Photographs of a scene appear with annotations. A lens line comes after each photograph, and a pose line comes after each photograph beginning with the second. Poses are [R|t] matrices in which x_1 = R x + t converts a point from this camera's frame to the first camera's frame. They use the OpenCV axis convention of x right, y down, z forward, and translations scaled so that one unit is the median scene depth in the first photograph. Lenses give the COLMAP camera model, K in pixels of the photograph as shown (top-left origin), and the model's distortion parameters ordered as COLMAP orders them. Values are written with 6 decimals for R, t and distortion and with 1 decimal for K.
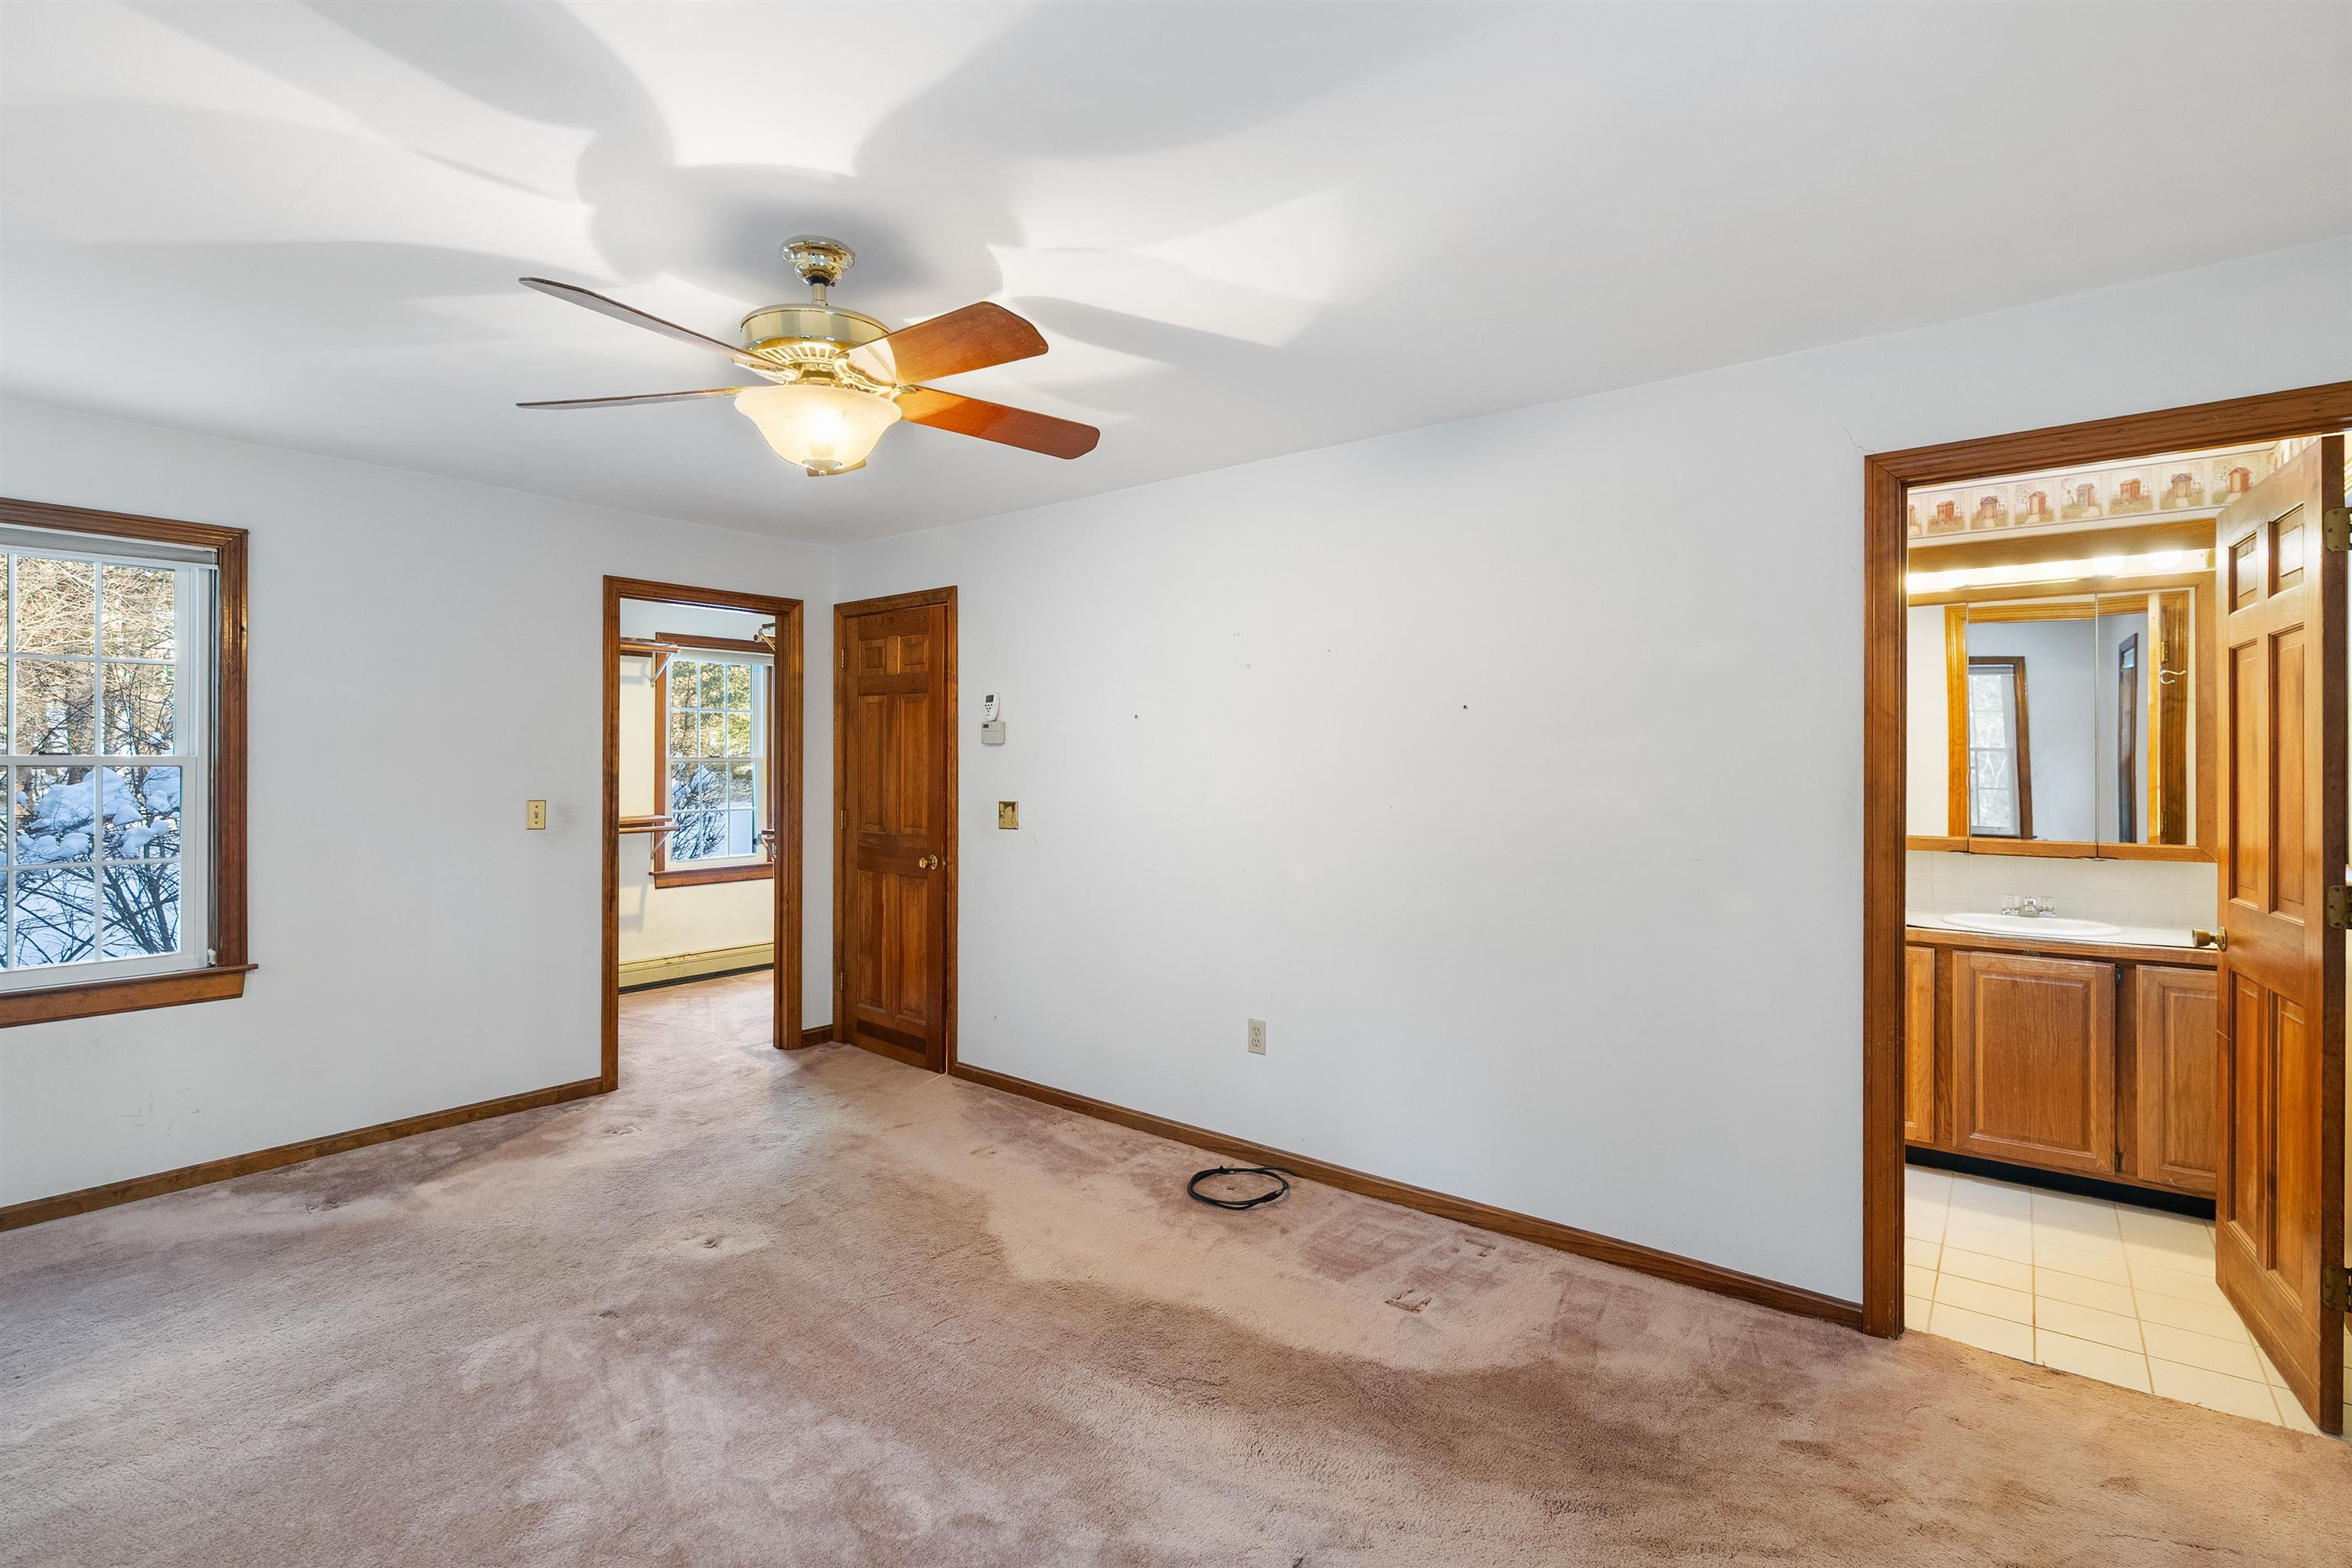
lens RADIAL K [[1065.9, 0, 1182.8], [0, 1065.9, 776.8], [0, 0, 1]] dist [-0.008461, 0.001433]
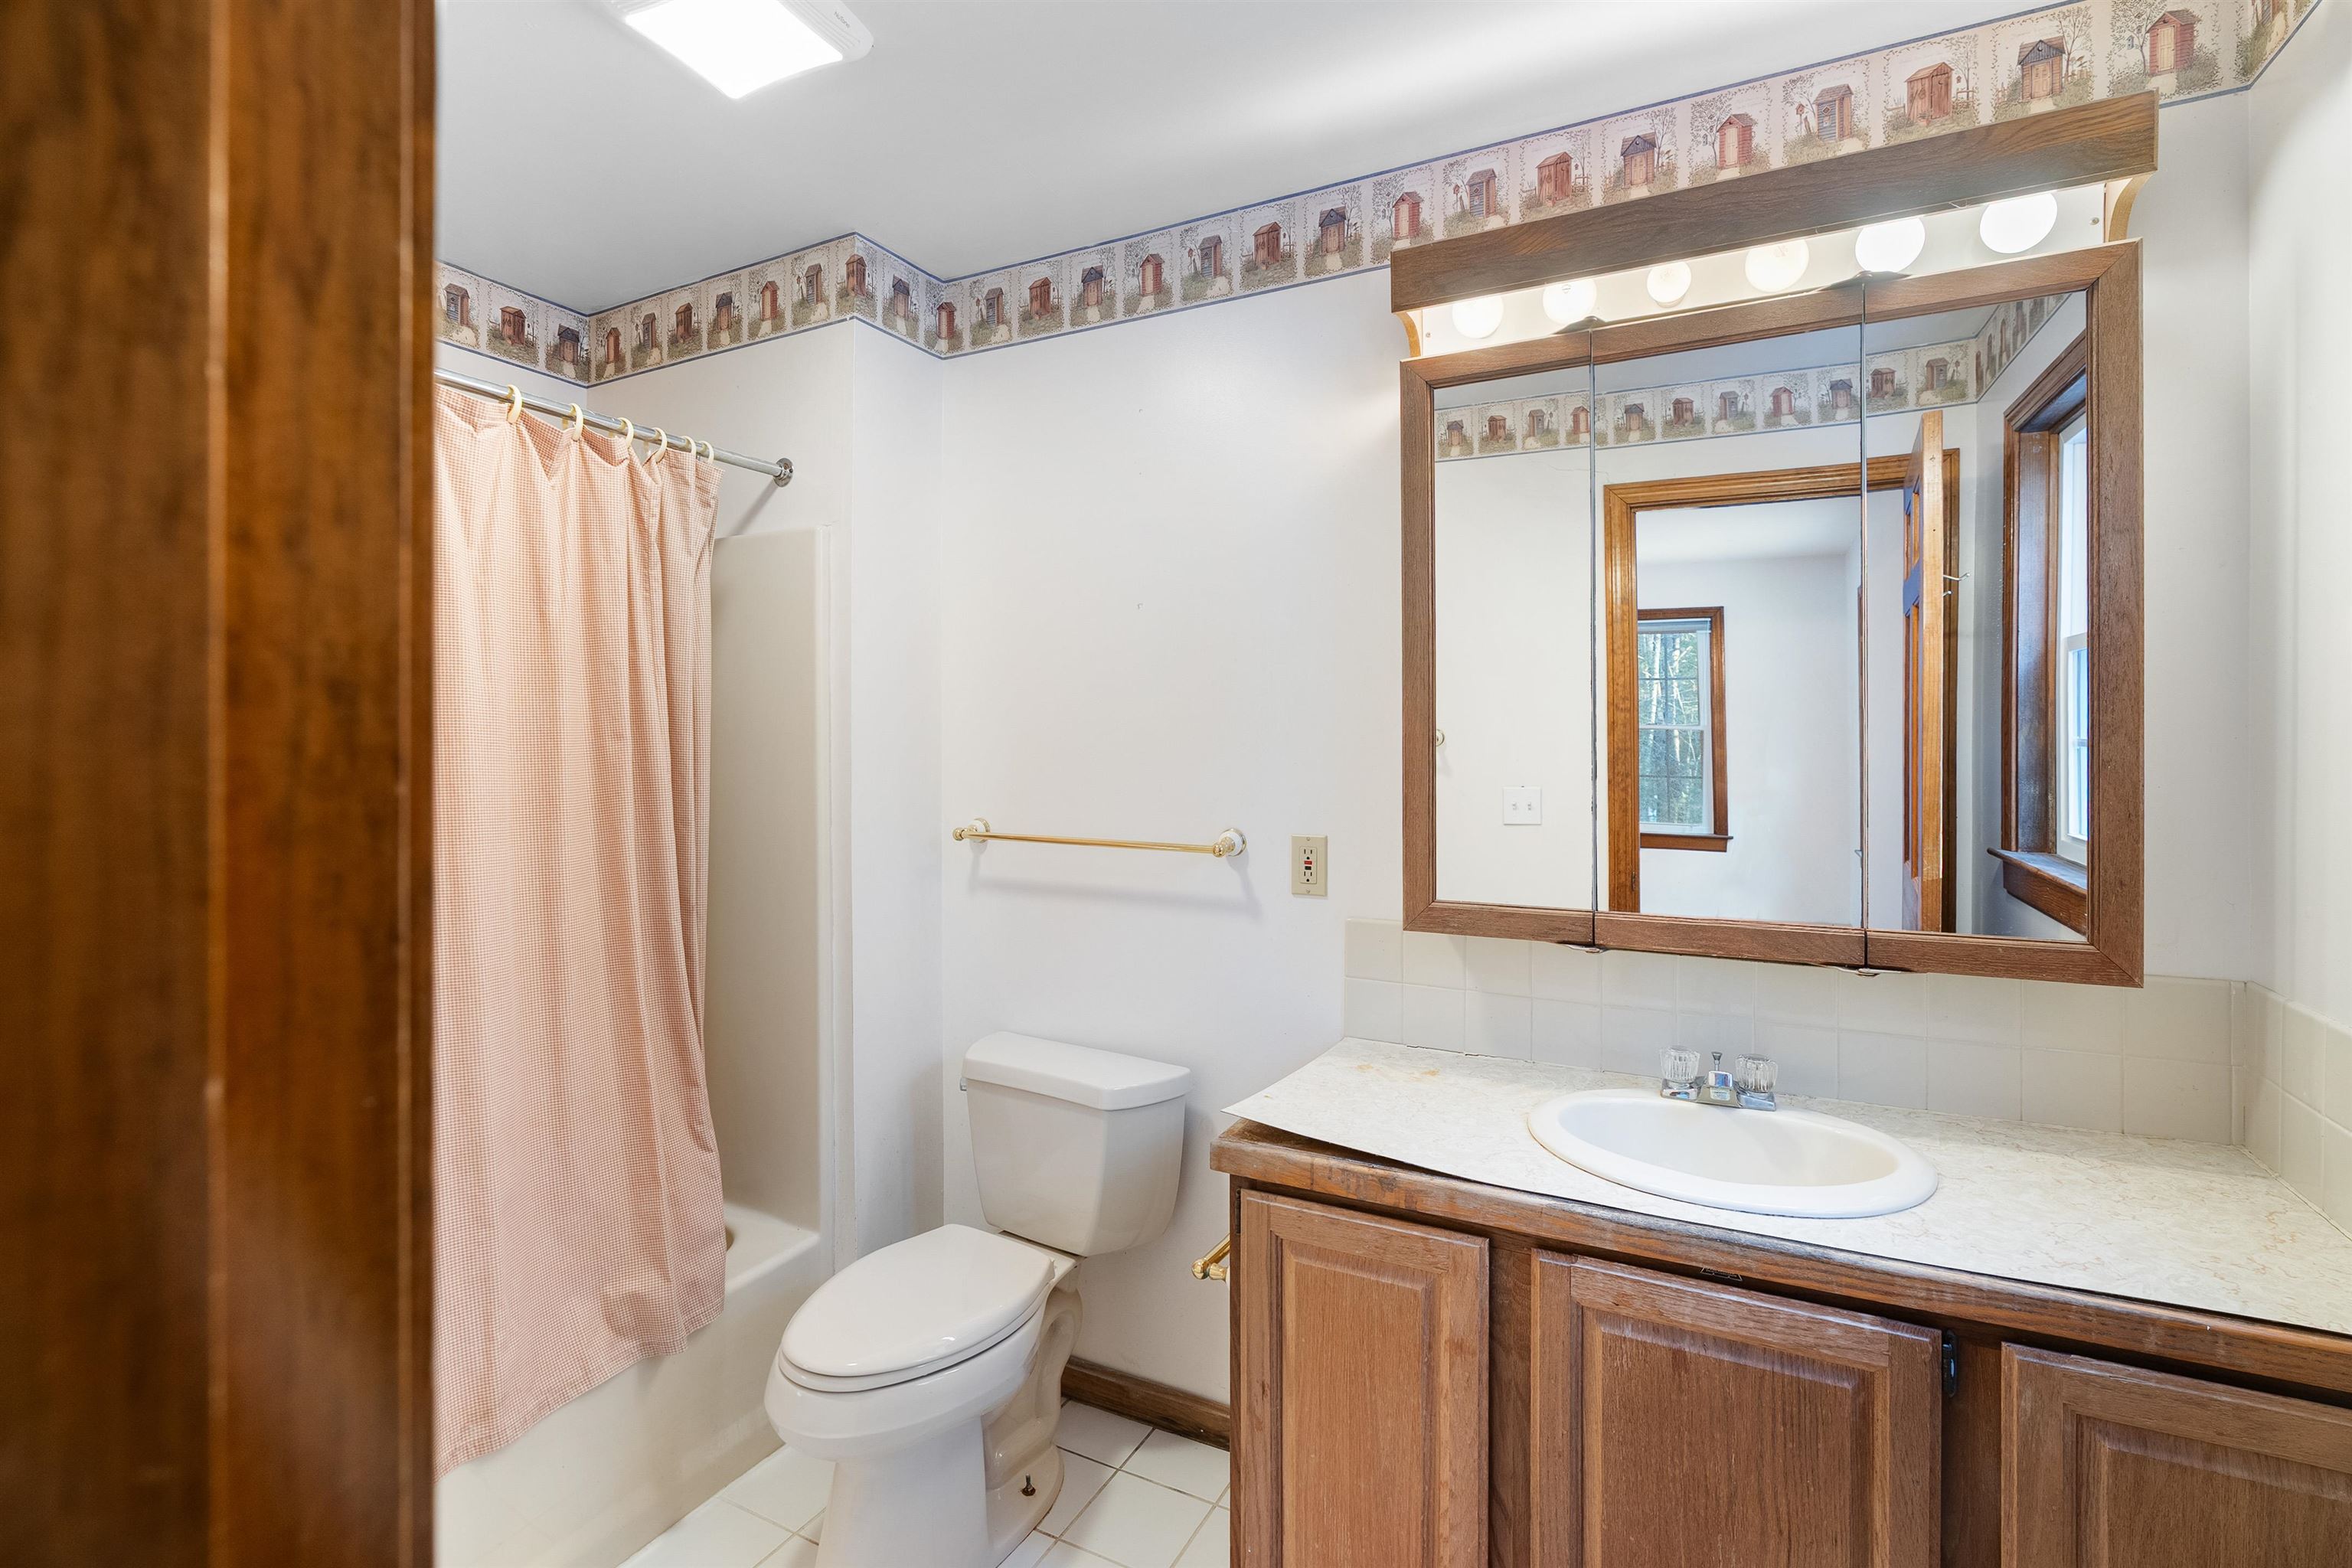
lens RADIAL K [[1065.9, 0, 1174.8], [0, 1065.9, 764.6], [0, 0, 1]] dist [-0.008461, 0.001433]
pose [[0.981779, -0.003270, 0.189997, 0.553775], [0.002769, 0.999992, 0.002907, -0.003911], [-0.190005, -0.002328, 0.981780, 0.686603]]
